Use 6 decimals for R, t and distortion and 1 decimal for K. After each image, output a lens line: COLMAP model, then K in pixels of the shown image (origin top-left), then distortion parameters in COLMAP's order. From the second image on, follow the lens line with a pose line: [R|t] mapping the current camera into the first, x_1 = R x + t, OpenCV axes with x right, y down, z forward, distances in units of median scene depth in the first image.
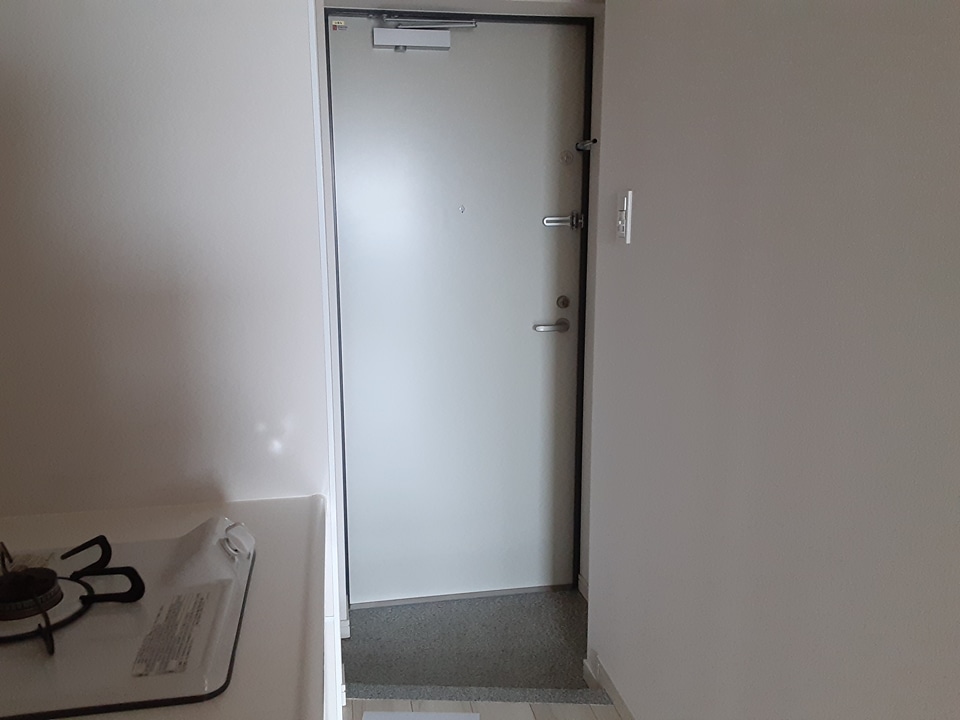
lens RADIAL K [[790.6, 0, 480.0], [0, 790.6, 360.0], [0, 0, 1]] dist [0.060018, -0.000729]
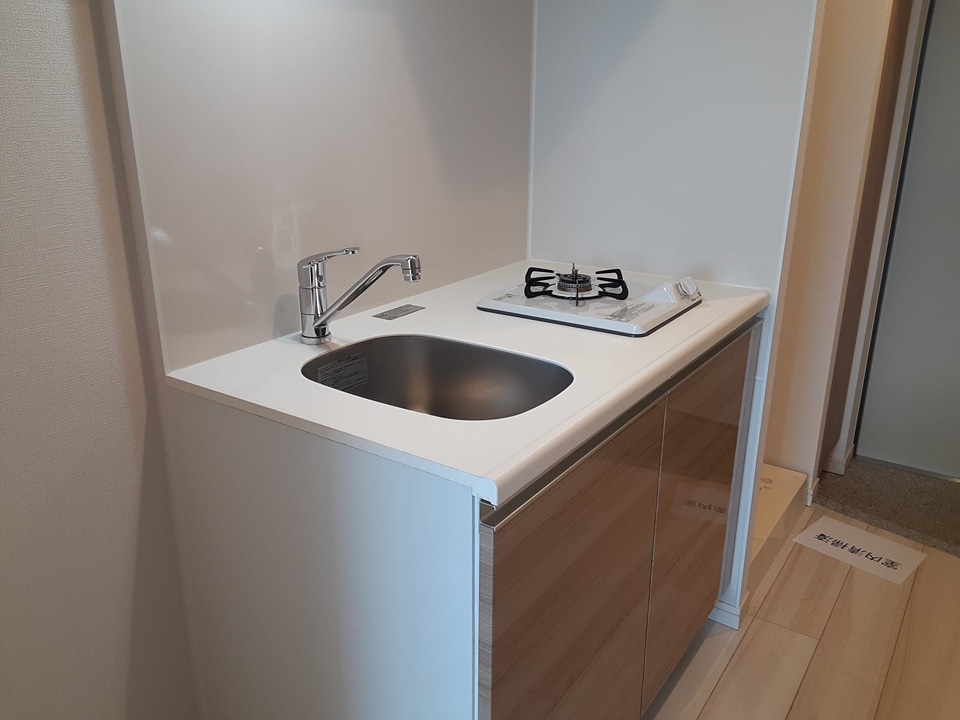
lens RADIAL K [[790.6, 0, 480.0], [0, 790.6, 360.0], [0, 0, 1]] dist [0.060018, -0.000729]
pose [[0.715952, 0.227384, -0.660083, 0.580118], [-0.136351, 0.972809, 0.187219, 0.138035], [0.684705, -0.044037, 0.727489, -0.571507]]
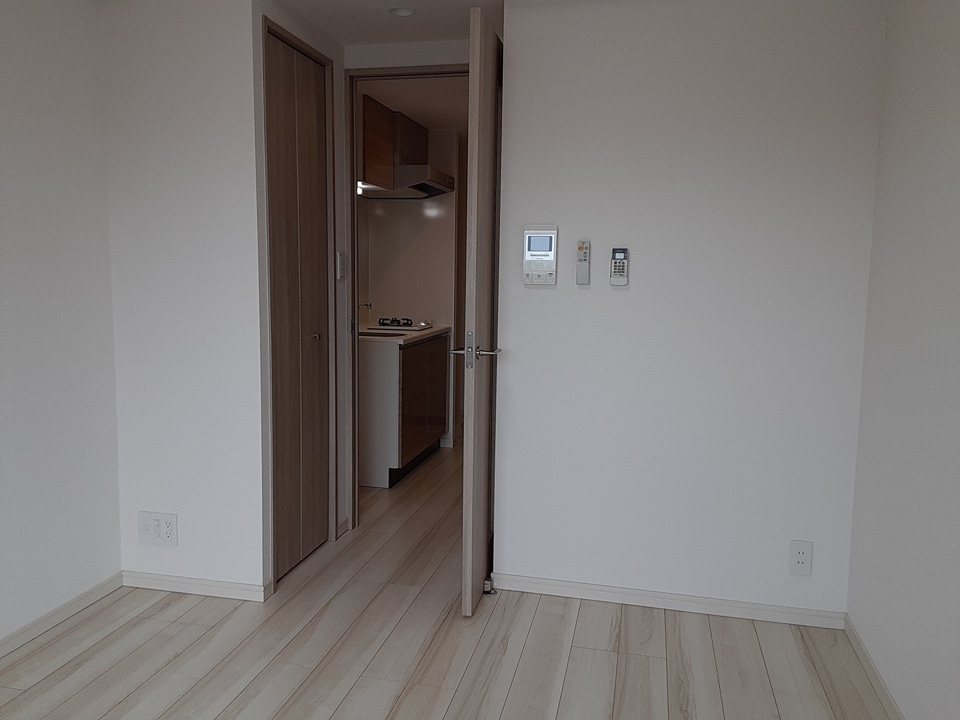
lens RADIAL K [[790.6, 0, 480.0], [0, 790.6, 360.0], [0, 0, 1]] dist [0.060018, -0.000729]
pose [[0.922883, 0.058957, -0.380541, 2.315049], [-0.088568, 0.994215, -0.060761, 0.847018], [0.374758, 0.089779, 0.922766, -4.211001]]
